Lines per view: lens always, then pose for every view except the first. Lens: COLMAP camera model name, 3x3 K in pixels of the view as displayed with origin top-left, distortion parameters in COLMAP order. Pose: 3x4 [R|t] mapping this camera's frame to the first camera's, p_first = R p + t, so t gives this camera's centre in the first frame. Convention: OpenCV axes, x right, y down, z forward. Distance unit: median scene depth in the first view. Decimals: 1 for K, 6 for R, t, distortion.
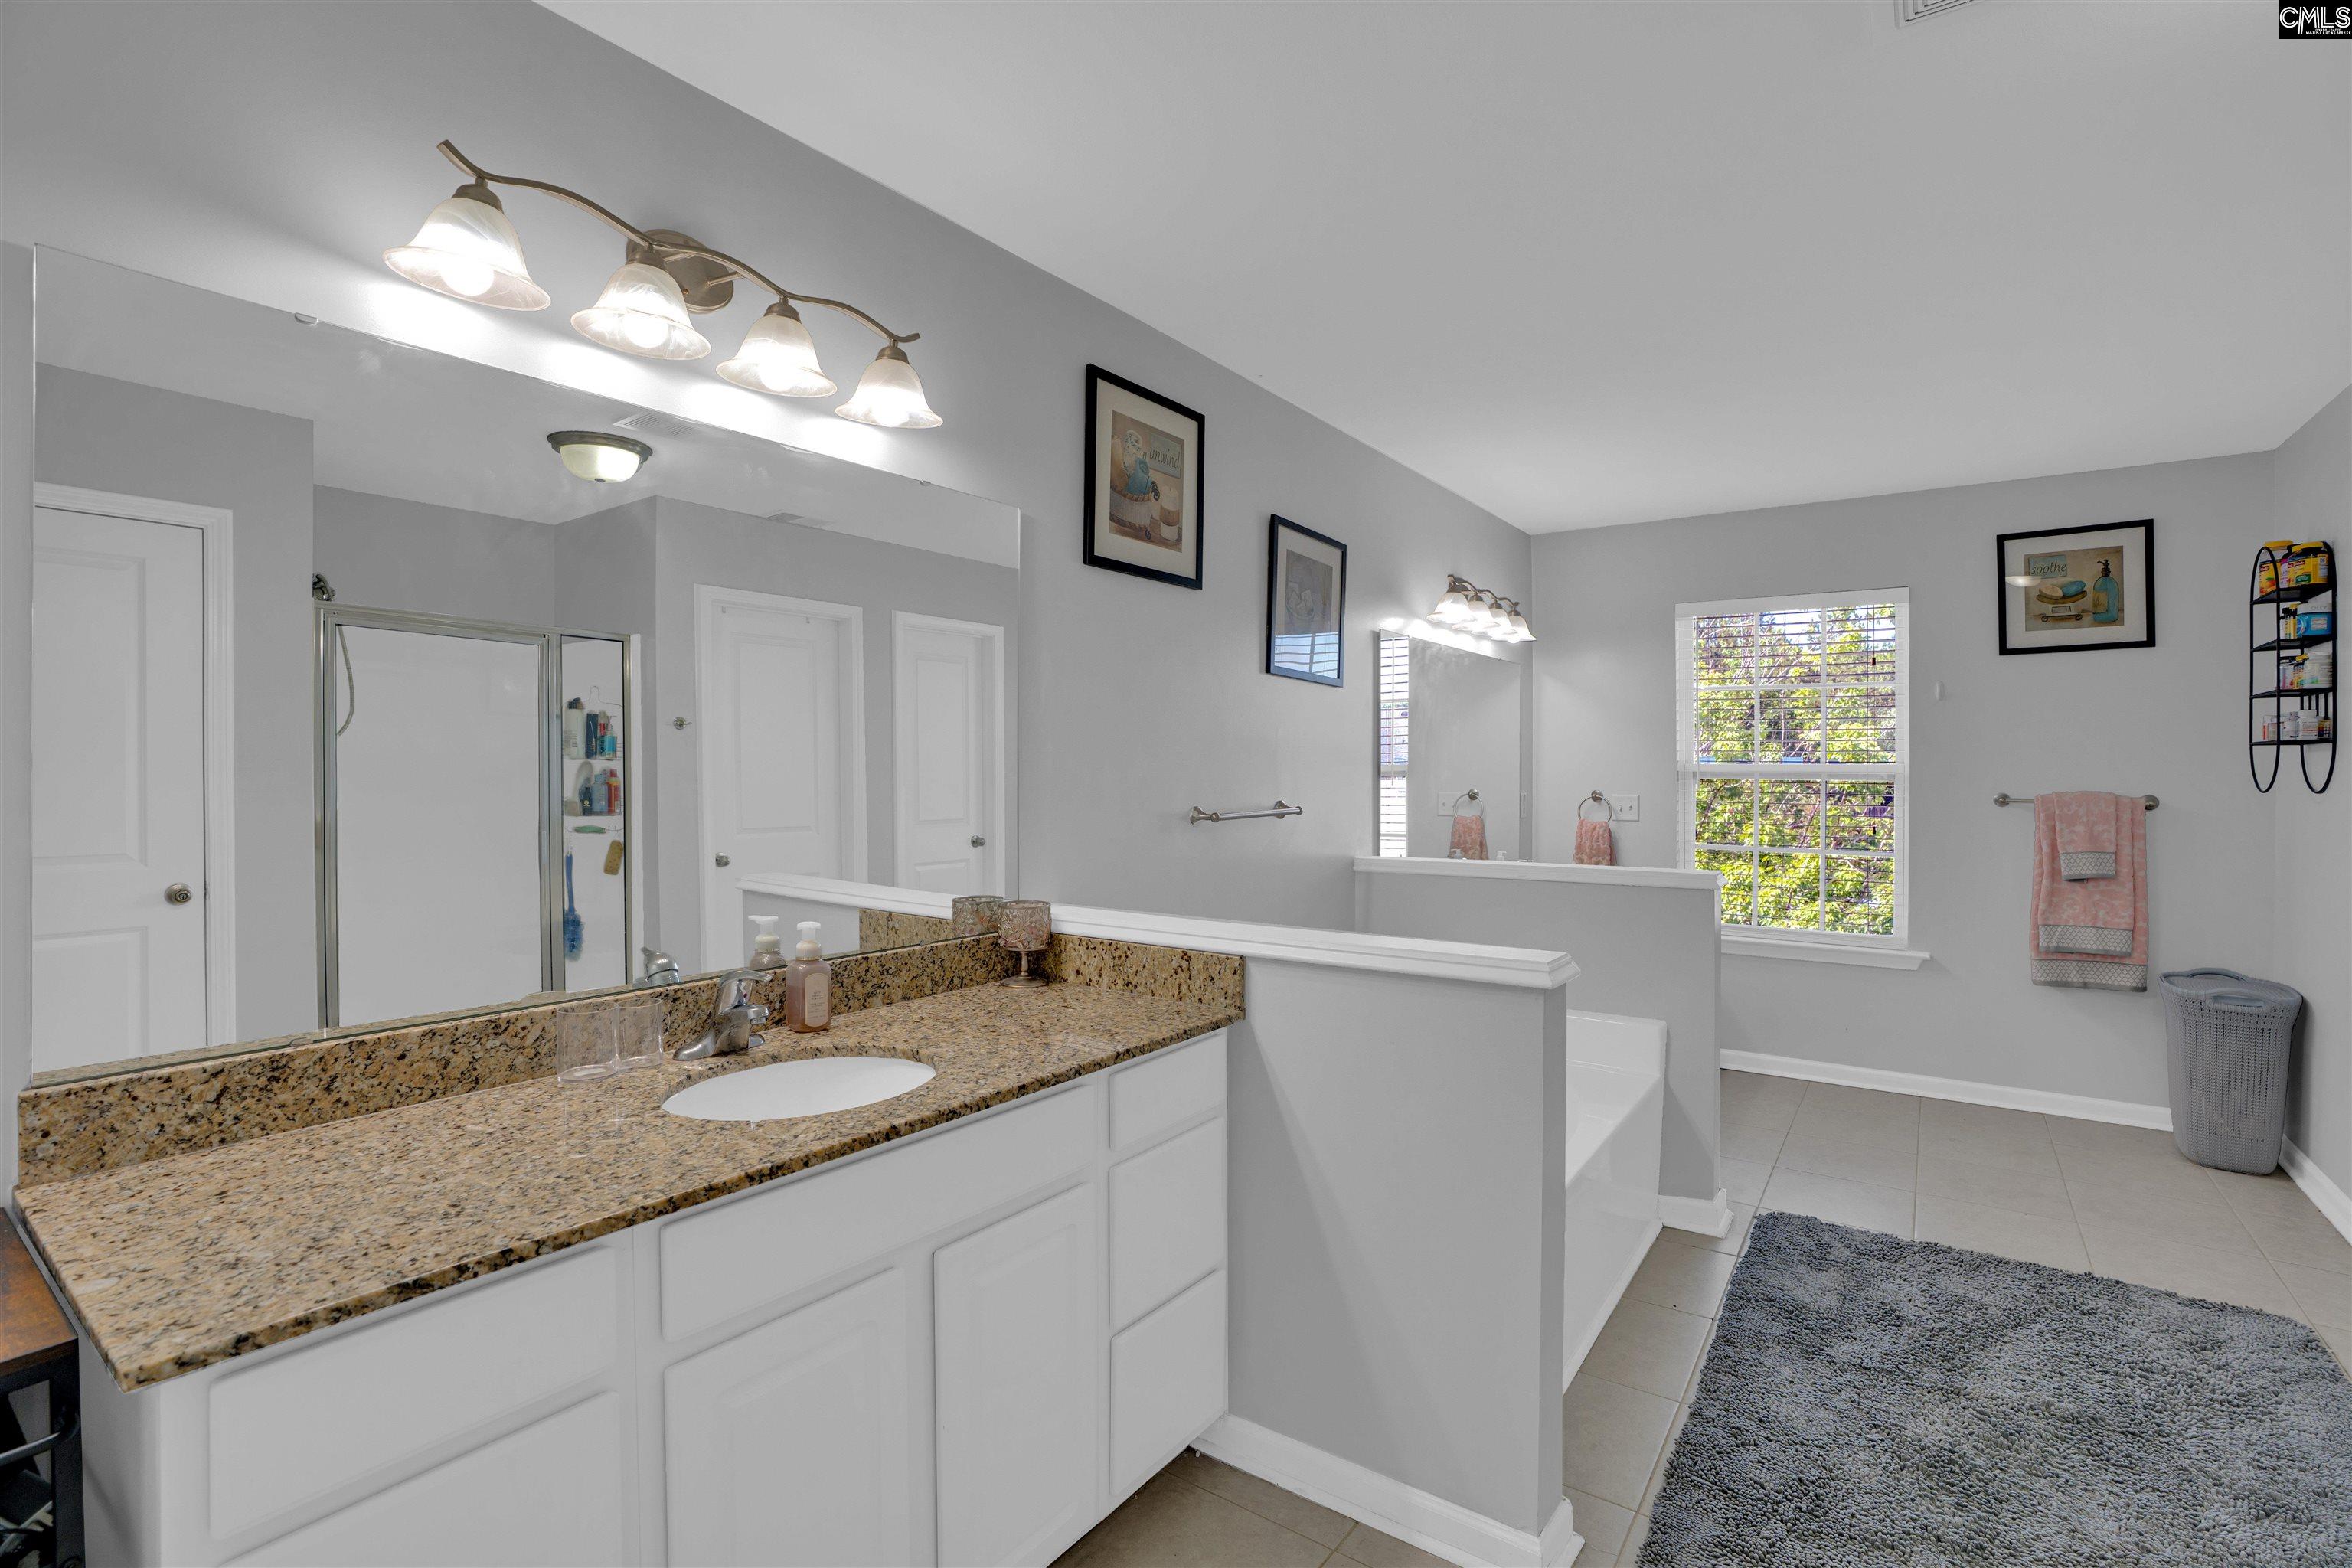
lens RADIAL K [[1077.3, 0, 1173.7], [0, 1077.3, 778.1], [0, 0, 1]] dist [-0.051092, 0.019456]
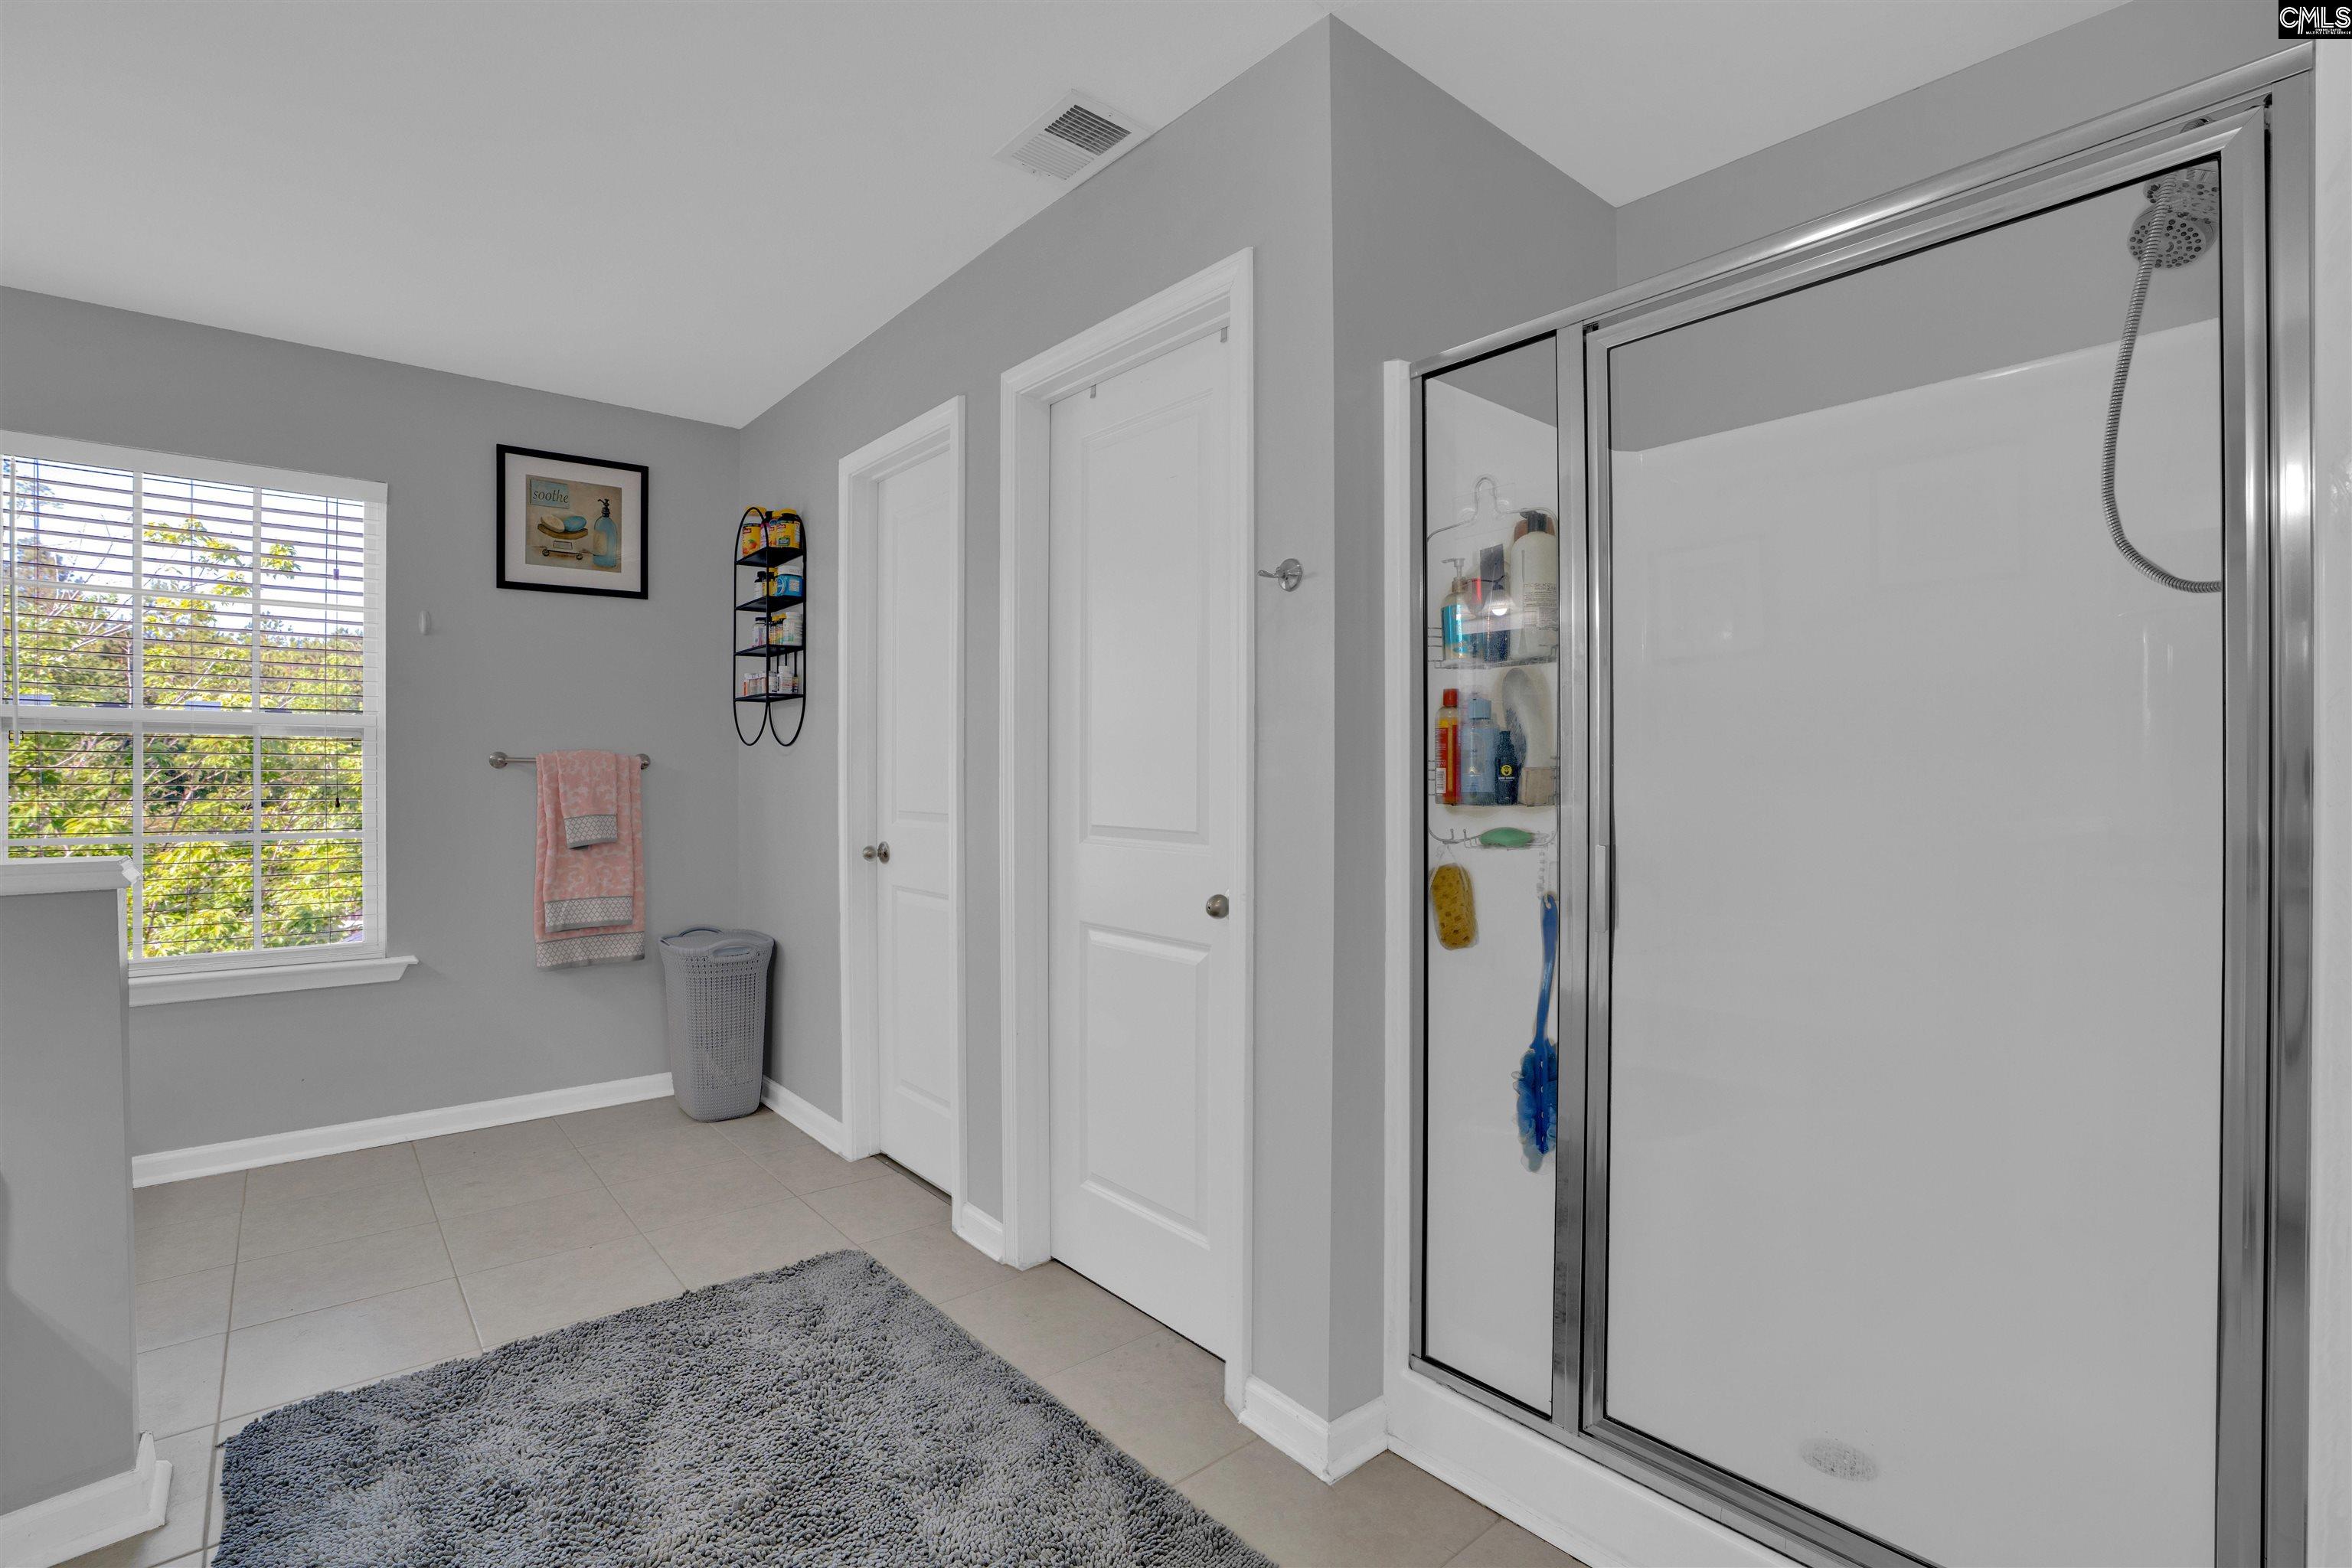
lens RADIAL K [[1077.3, 0, 1173.7], [0, 1077.3, 778.1], [0, 0, 1]] dist [-0.051092, 0.019456]
pose [[0.238992, 0.000781, 0.971021, 0.117867], [0.011279, 0.999930, -0.003581, 0.055489], [-0.970956, 0.011808, 0.238967, 0.342307]]
